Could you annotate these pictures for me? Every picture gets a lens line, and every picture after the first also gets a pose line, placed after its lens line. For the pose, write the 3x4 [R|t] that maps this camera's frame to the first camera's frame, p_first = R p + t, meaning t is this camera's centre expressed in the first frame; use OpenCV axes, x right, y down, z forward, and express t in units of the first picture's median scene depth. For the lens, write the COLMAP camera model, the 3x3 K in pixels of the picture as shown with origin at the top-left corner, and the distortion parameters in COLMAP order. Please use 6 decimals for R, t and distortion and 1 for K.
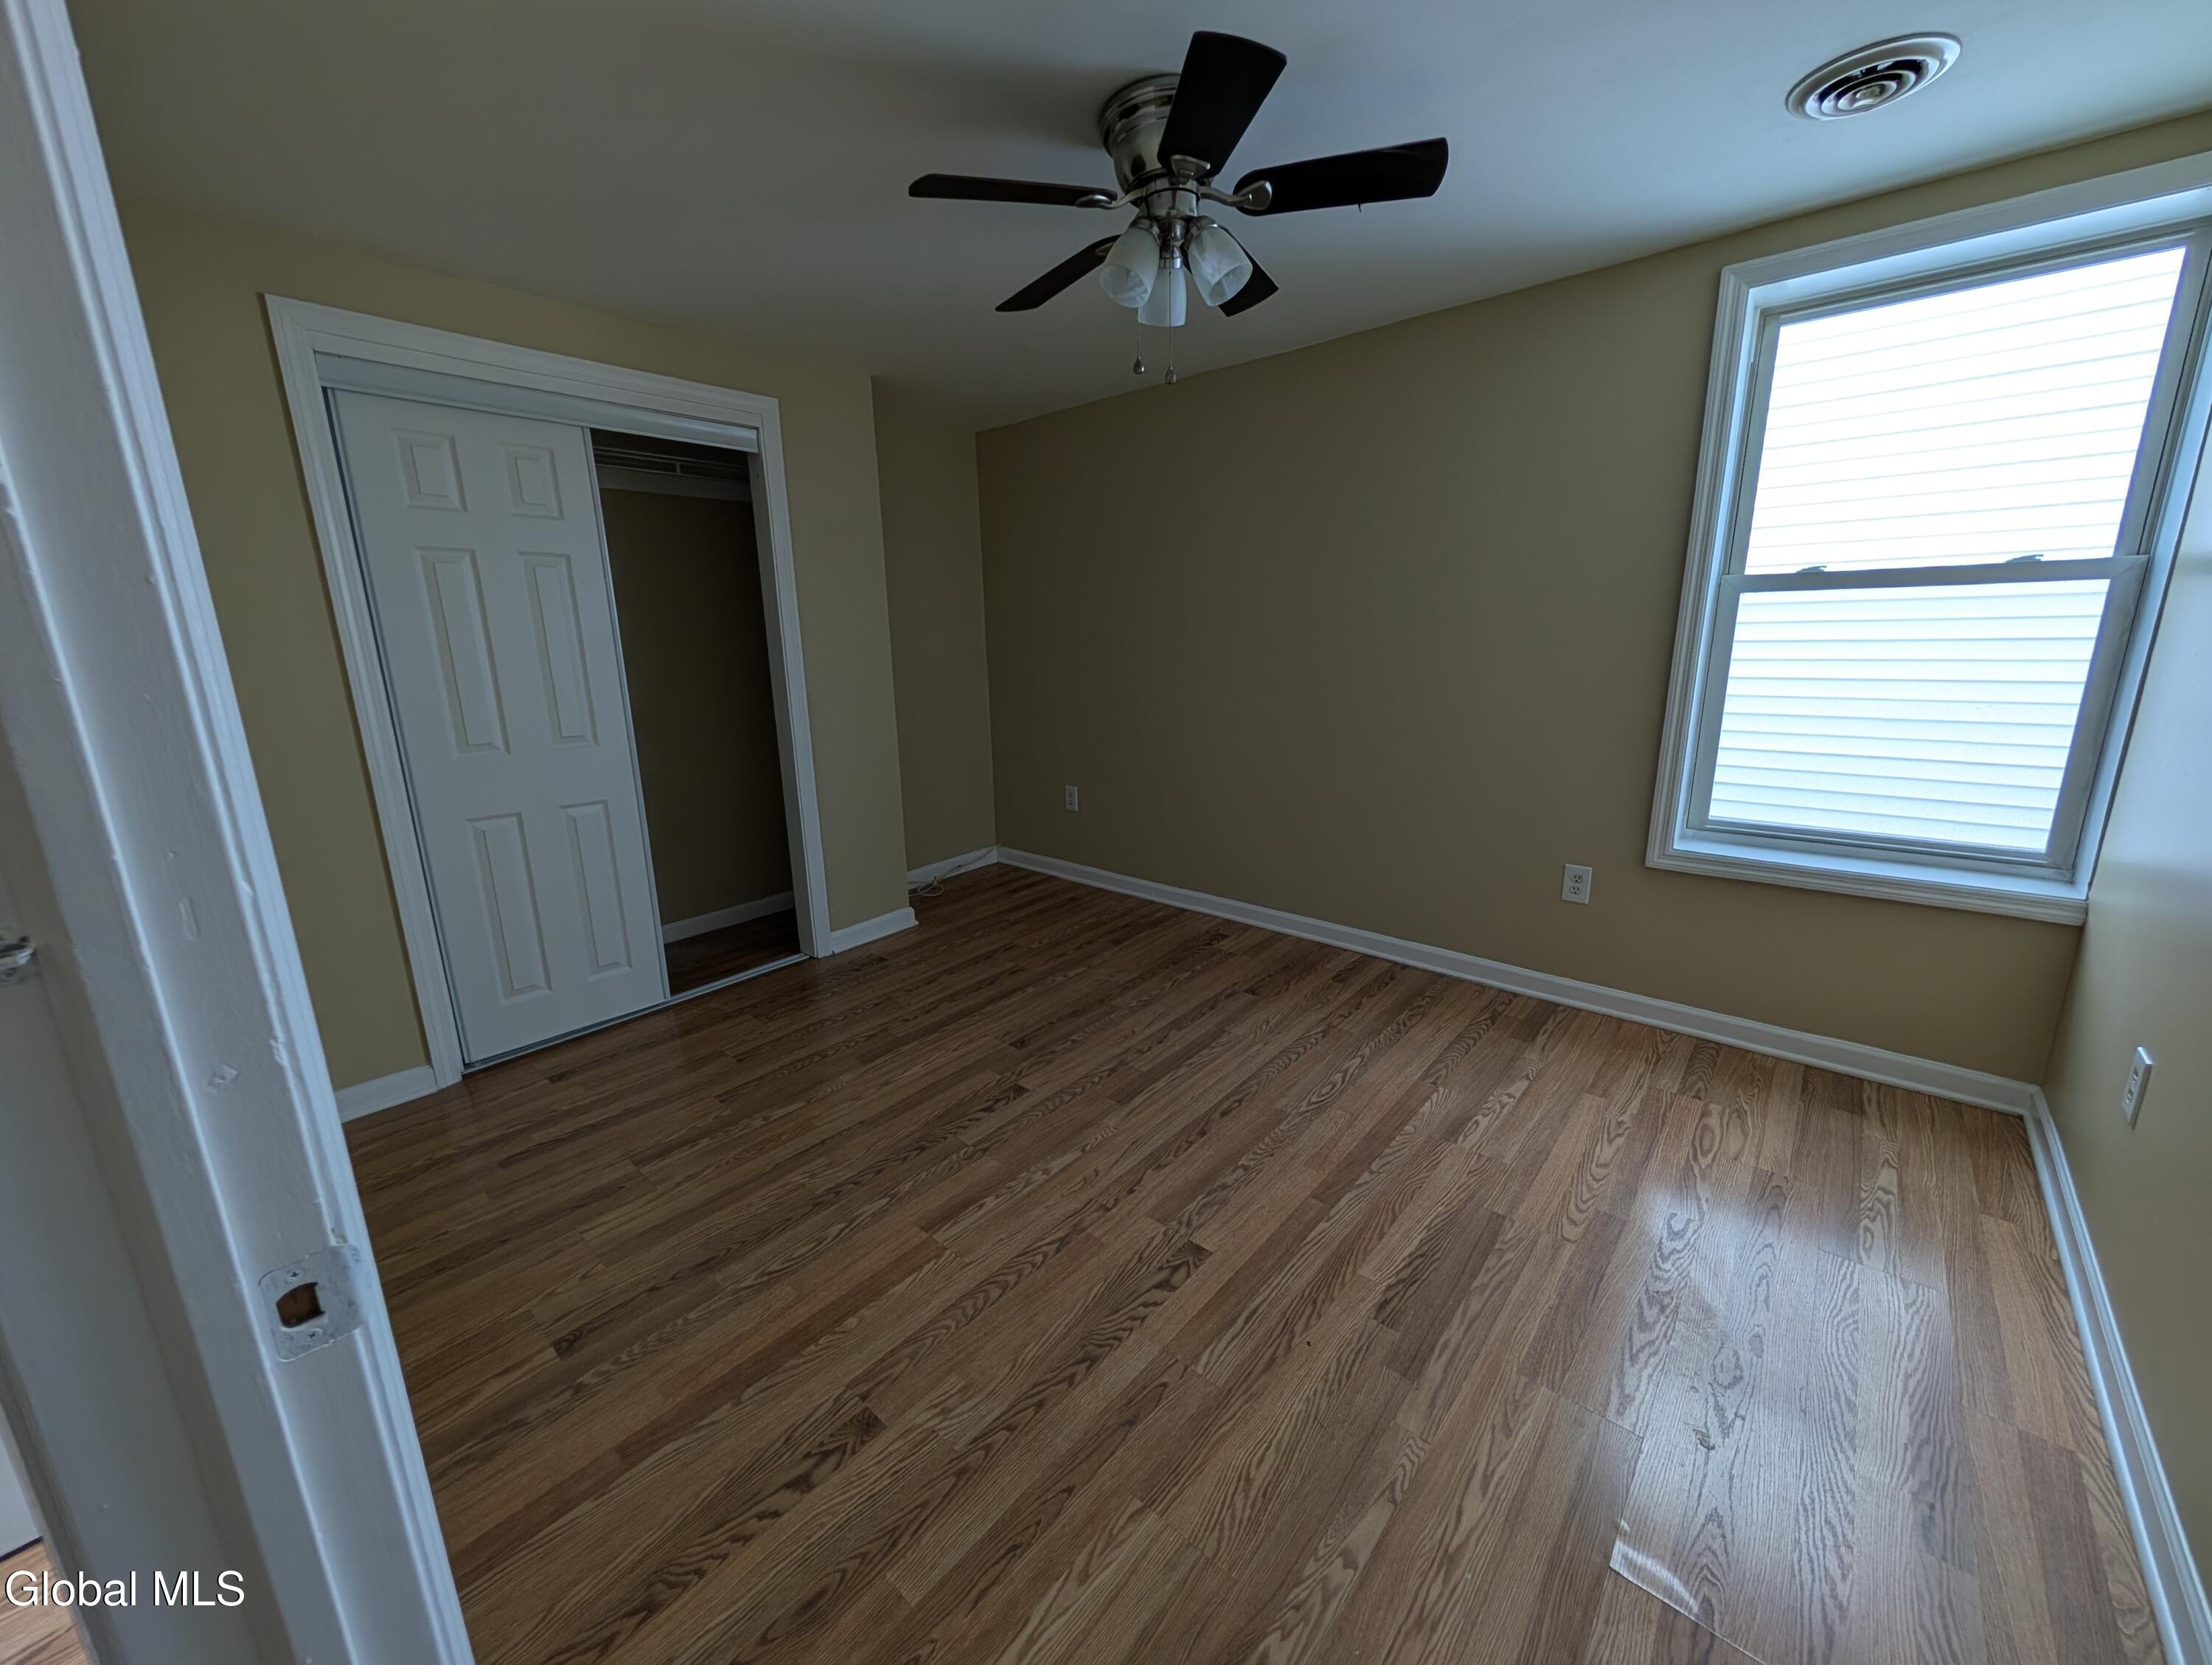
lens RADIAL K [[849.0, 0, 1108.3], [0, 849.0, 827.5], [0, 0, 1]] dist [0.000810, 0.000117]
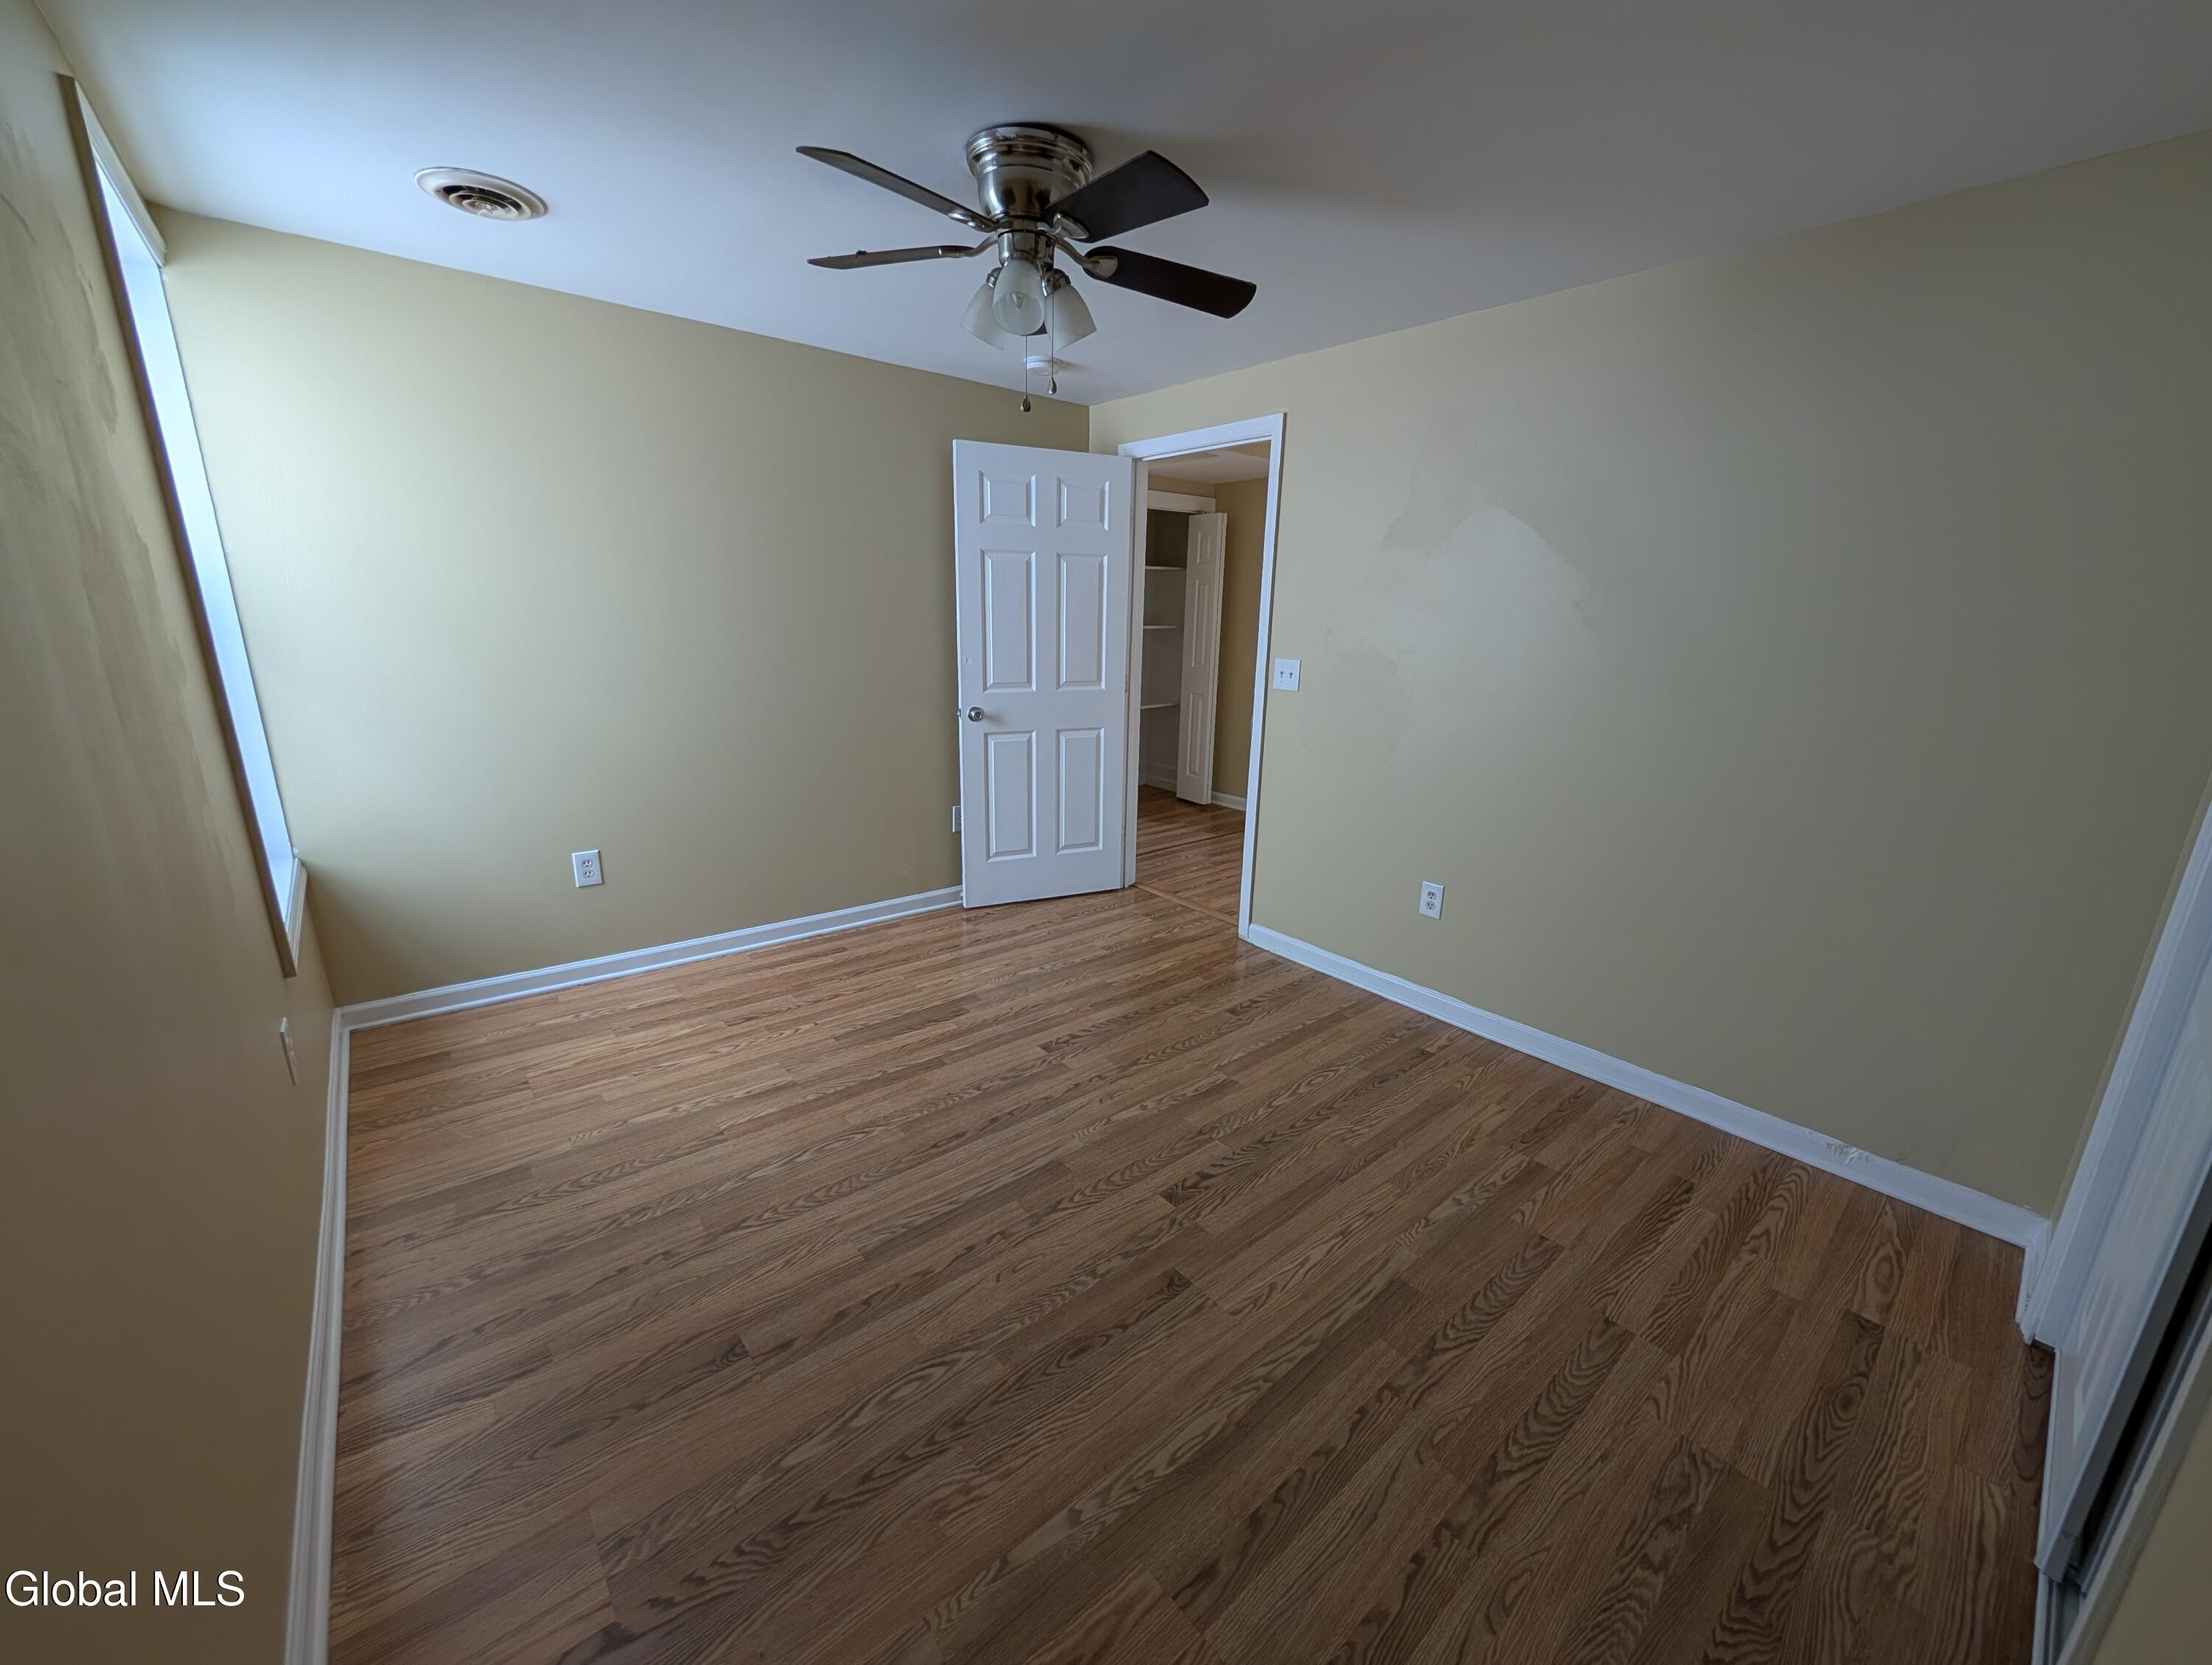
lens RADIAL K [[849.0, 0, 1108.3], [0, 849.0, 827.5], [0, 0, 1]] dist [0.000810, 0.000117]
pose [[-0.990185, -0.036781, 0.134839, -0.158555], [0.028464, 0.891464, 0.452196, -0.436843], [-0.136836, 0.451596, -0.881667, 1.758009]]
